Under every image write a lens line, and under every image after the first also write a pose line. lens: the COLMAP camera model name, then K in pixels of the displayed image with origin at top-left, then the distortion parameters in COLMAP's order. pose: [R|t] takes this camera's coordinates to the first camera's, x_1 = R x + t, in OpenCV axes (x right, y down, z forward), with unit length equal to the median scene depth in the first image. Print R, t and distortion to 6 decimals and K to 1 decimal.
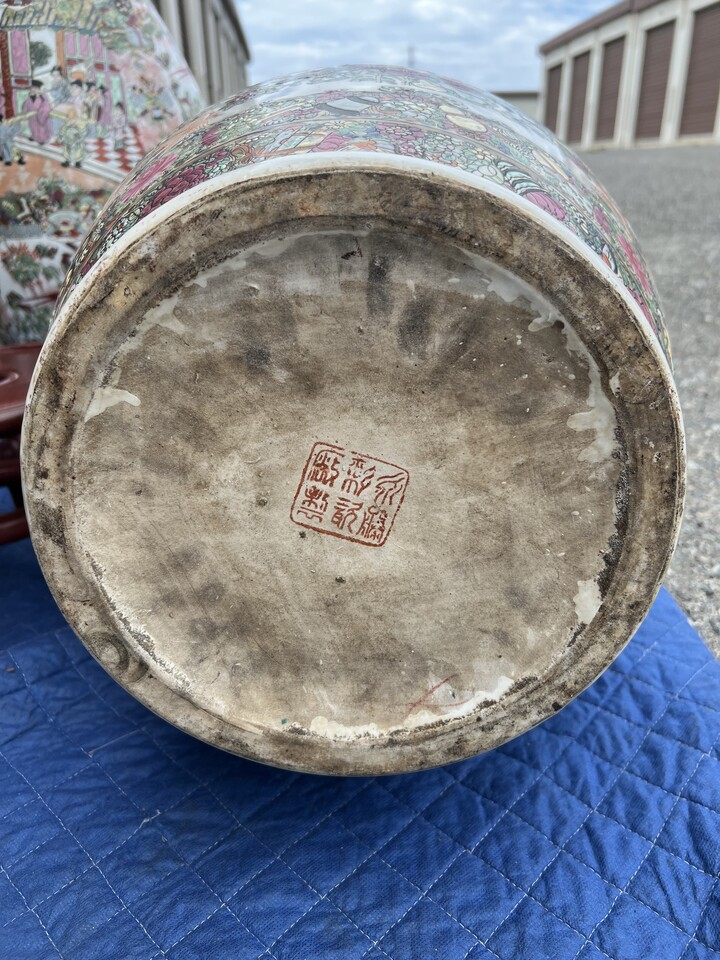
lens RADIAL K [[735.6, 0, 357.6], [0, 735.6, 485.5], [0, 0, 1]] dist [0.042487, -0.058937]
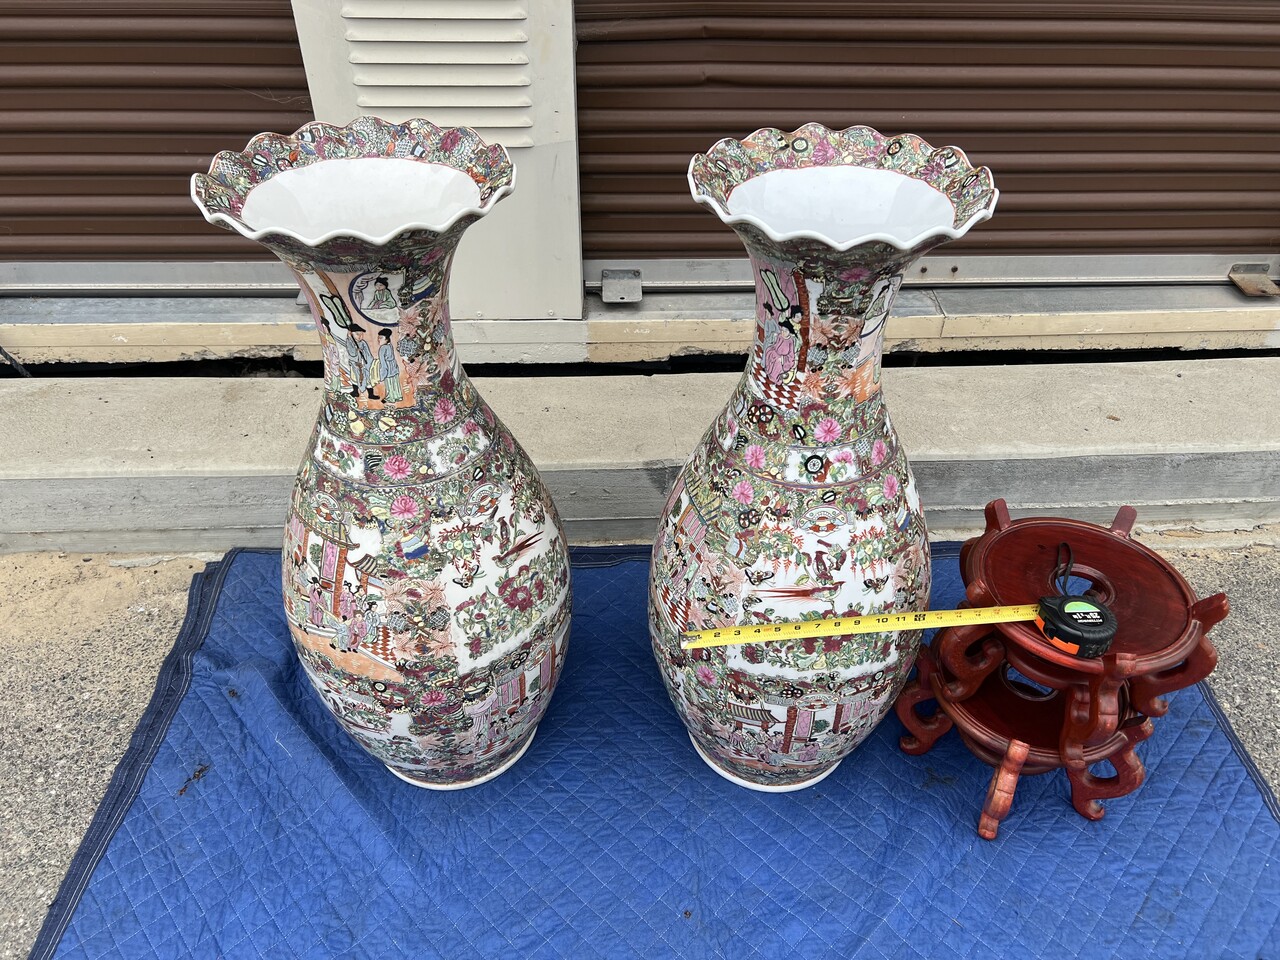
lens RADIAL K [[980.8, 0, 648.7], [0, 980.8, 483.2], [0, 0, 1]] dist [0.042487, -0.058937]
pose [[-0.020529, 0.672958, -0.739396, 0.644646], [-0.416639, 0.666517, 0.618196, -1.490758], [0.908840, 0.320752, 0.266698, 0.538082]]
